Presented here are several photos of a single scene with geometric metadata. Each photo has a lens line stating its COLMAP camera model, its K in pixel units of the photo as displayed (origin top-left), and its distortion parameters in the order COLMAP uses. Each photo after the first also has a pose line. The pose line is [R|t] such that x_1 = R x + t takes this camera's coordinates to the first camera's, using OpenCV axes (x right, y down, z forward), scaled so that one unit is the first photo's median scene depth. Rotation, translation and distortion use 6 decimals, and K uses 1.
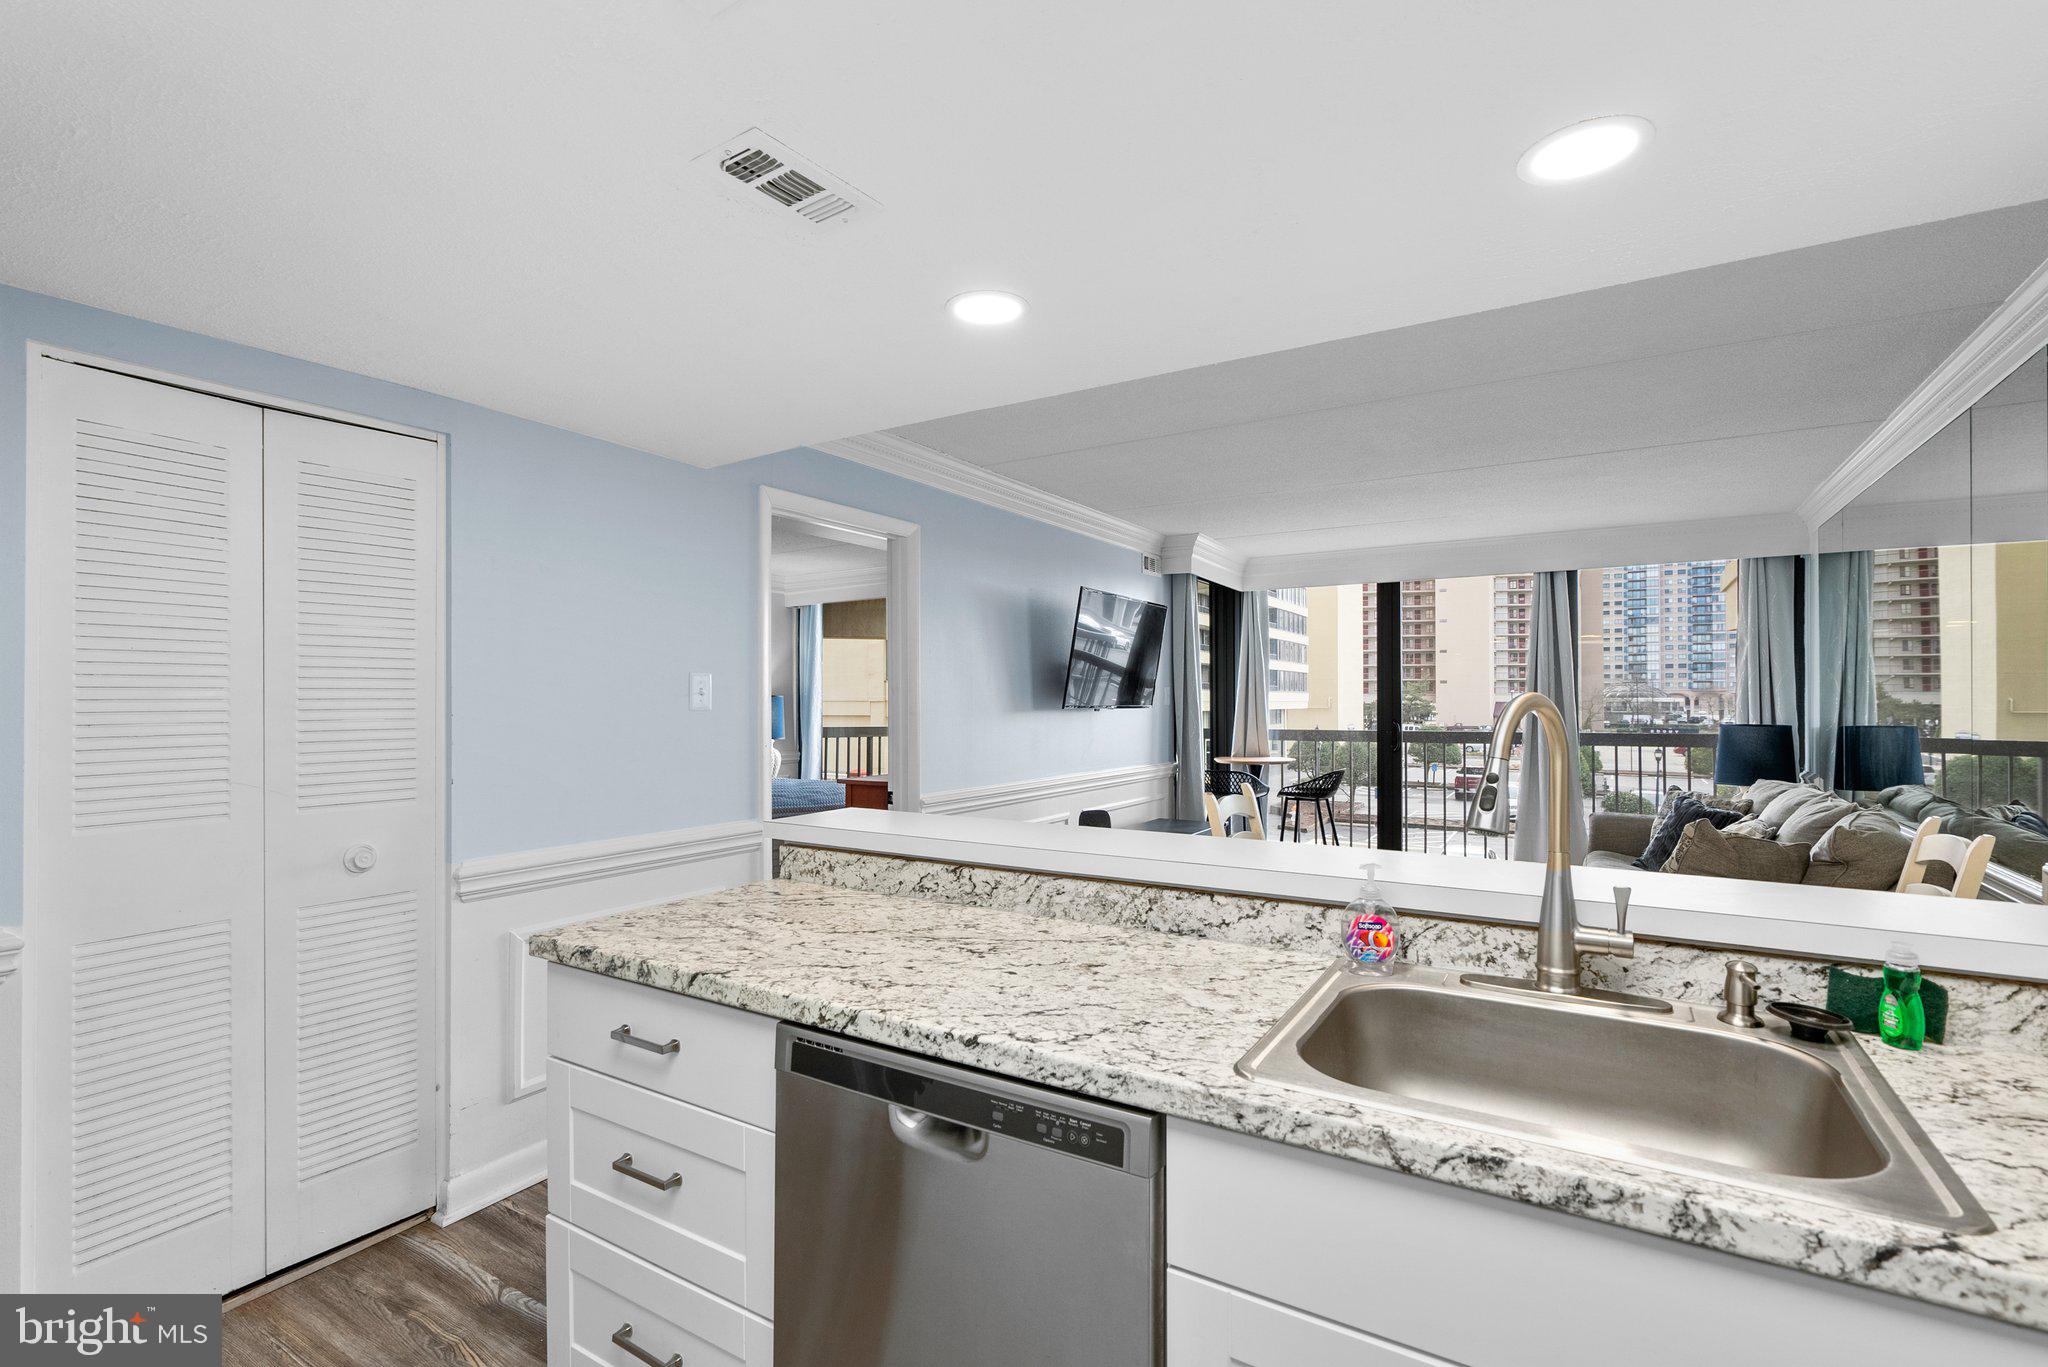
lens RADIAL K [[933.9, 0, 1039.6], [0, 933.9, 698.6], [0, 0, 1]] dist [-0.005632, 0.002957]
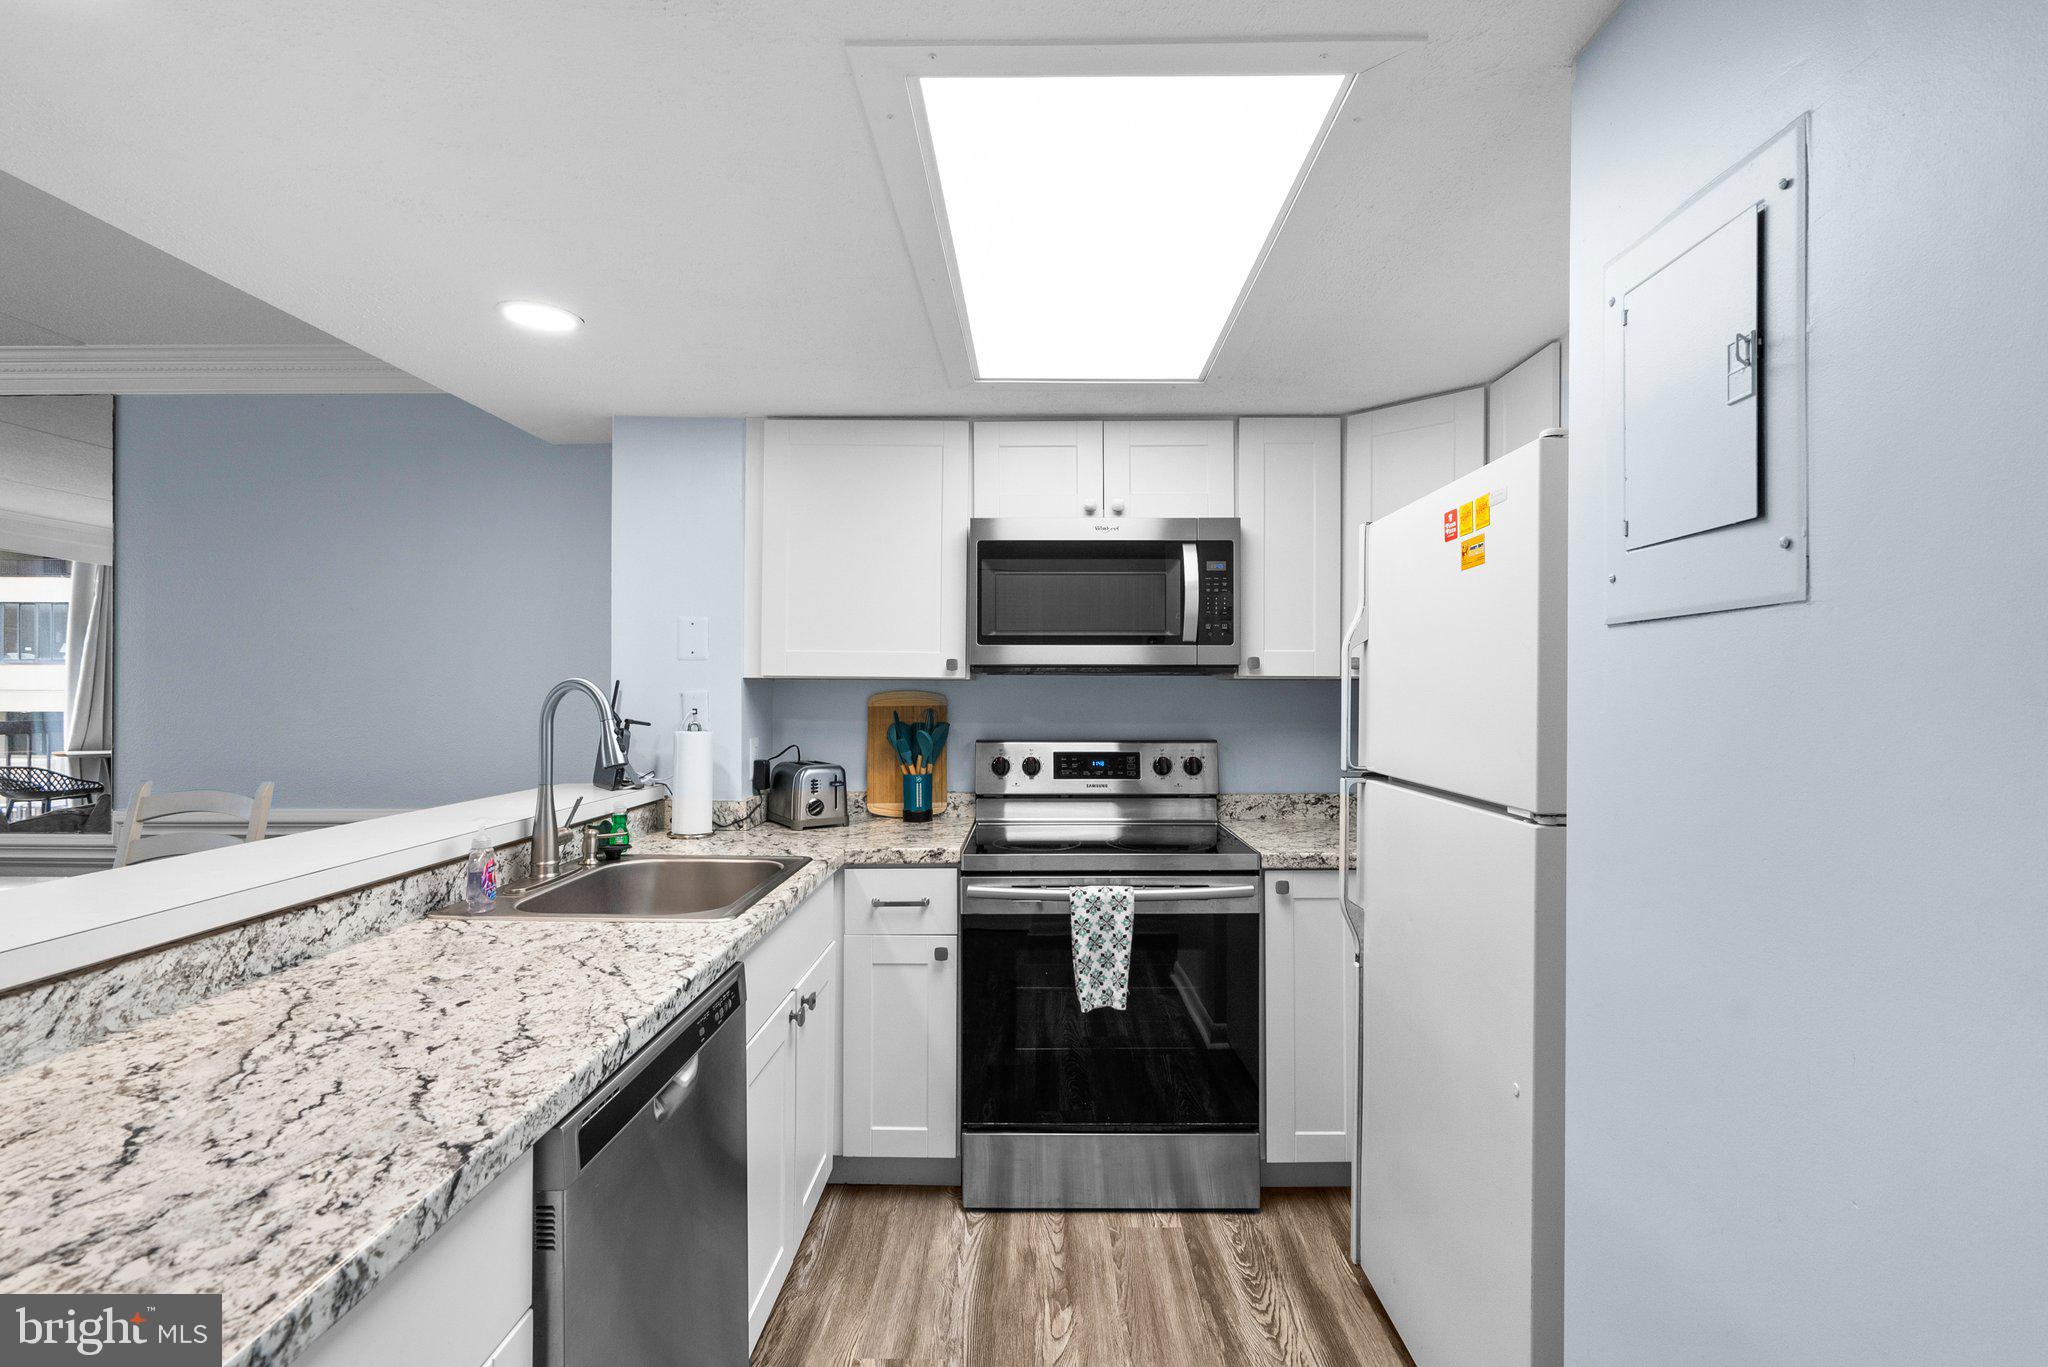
lens RADIAL K [[933.9, 0, 1032.3], [0, 933.9, 685.9], [0, 0, 1]] dist [-0.005632, 0.002957]
pose [[-0.502614, -0.001438, 0.864510, -0.742166], [-0.004291, 0.999990, -0.000831, 0.004782], [-0.864501, -0.004127, -0.502615, 0.718352]]
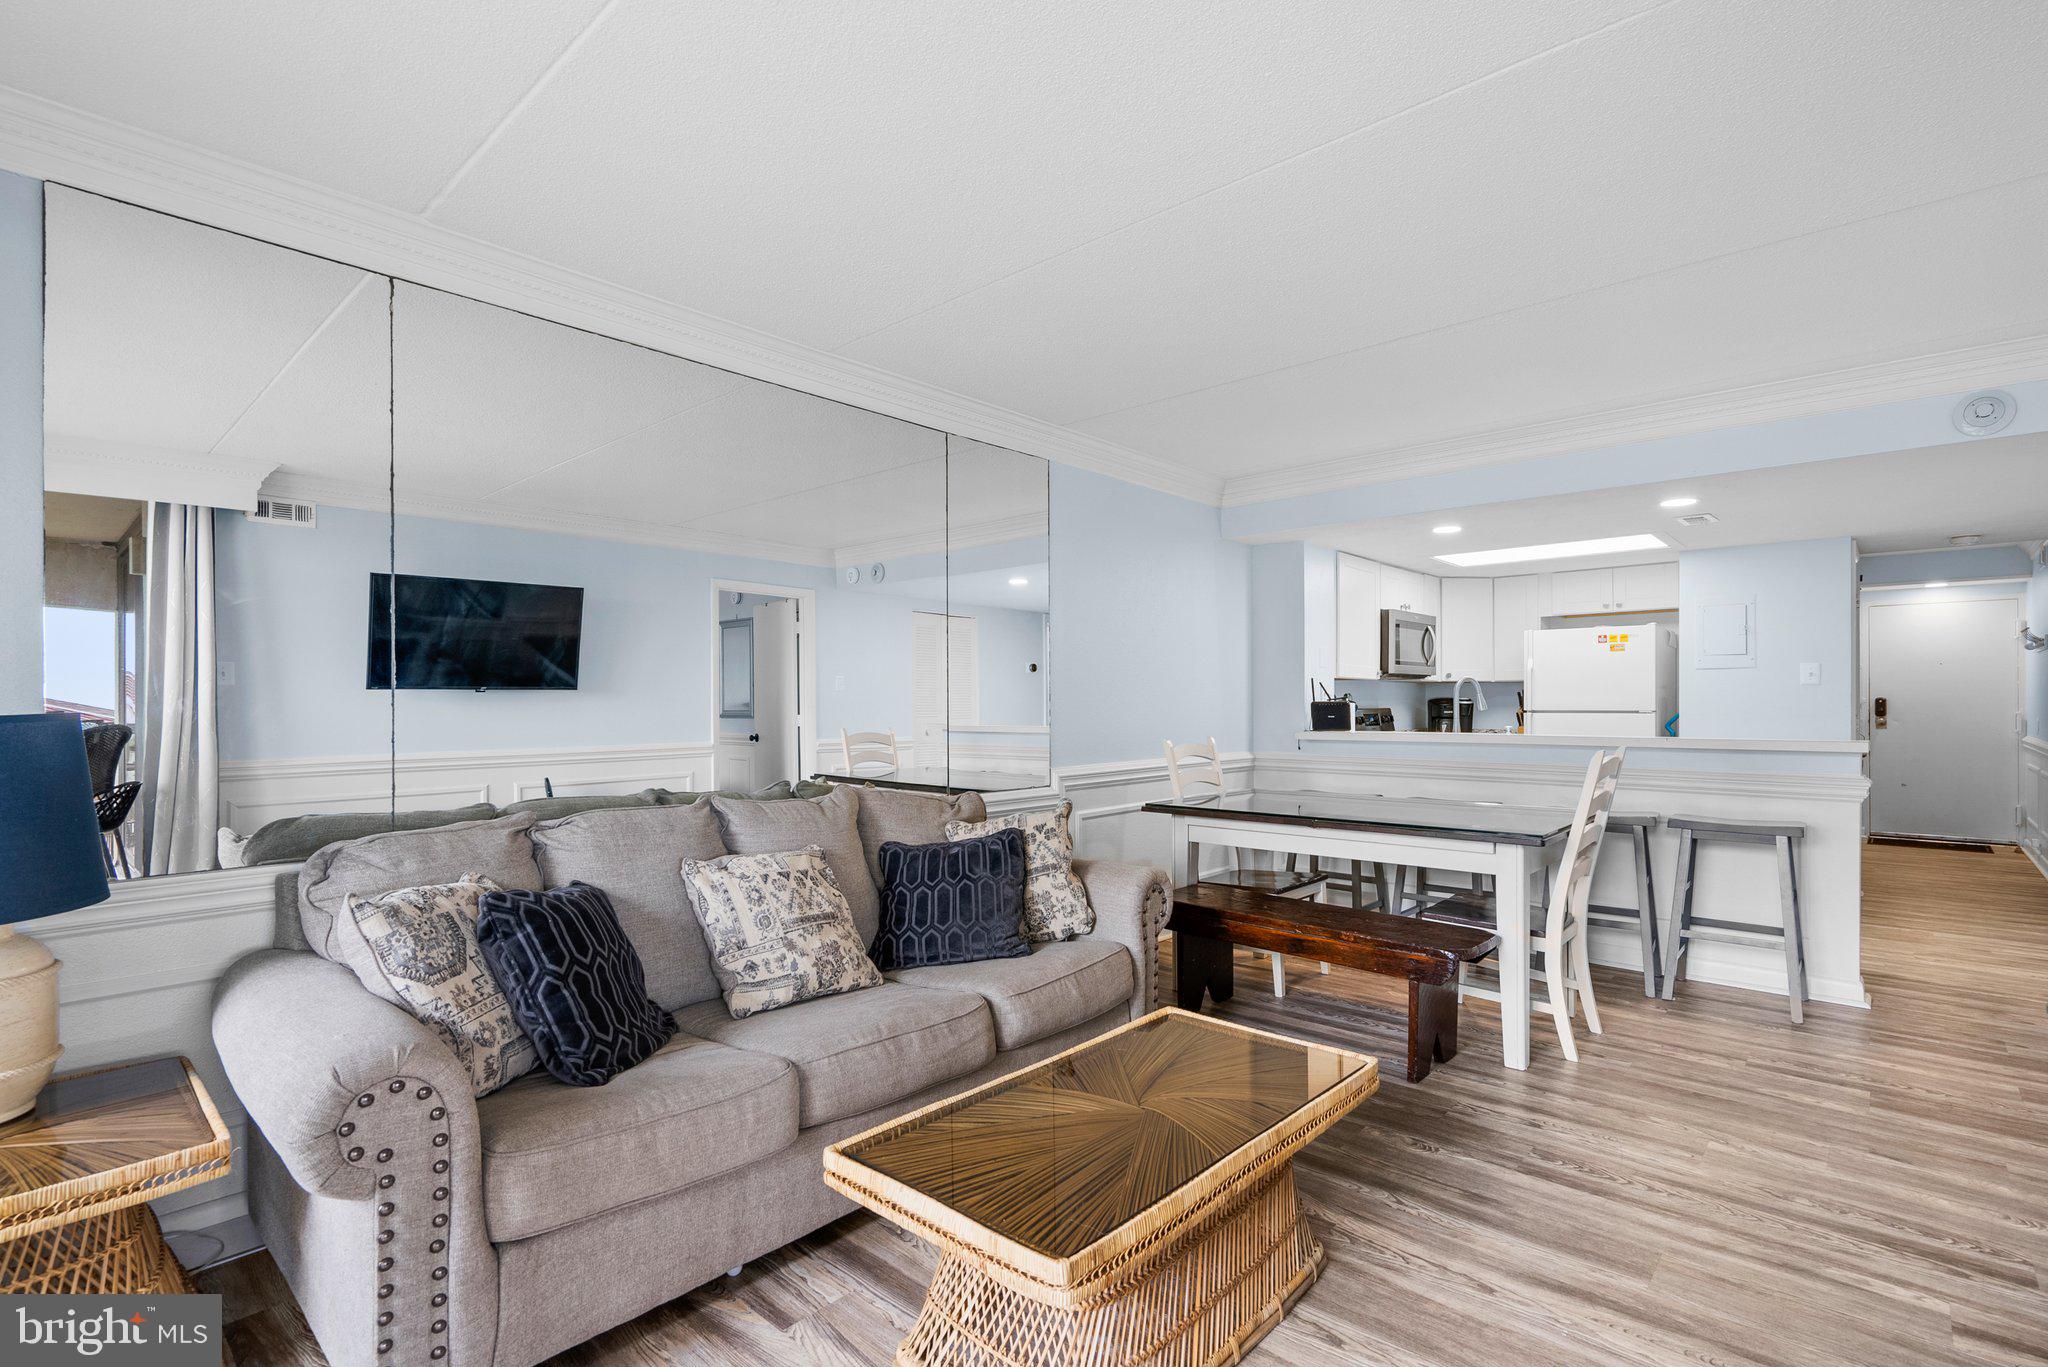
lens RADIAL K [[933.9, 0, 1055.0], [0, 933.9, 703.1], [0, 0, 1]] dist [-0.005632, 0.002957]
pose [[-0.982299, -0.001227, 0.187317, 0.979323], [-0.000998, 0.999999, 0.001315, 0.068666], [-0.187318, 0.001105, -0.982299, 3.336123]]
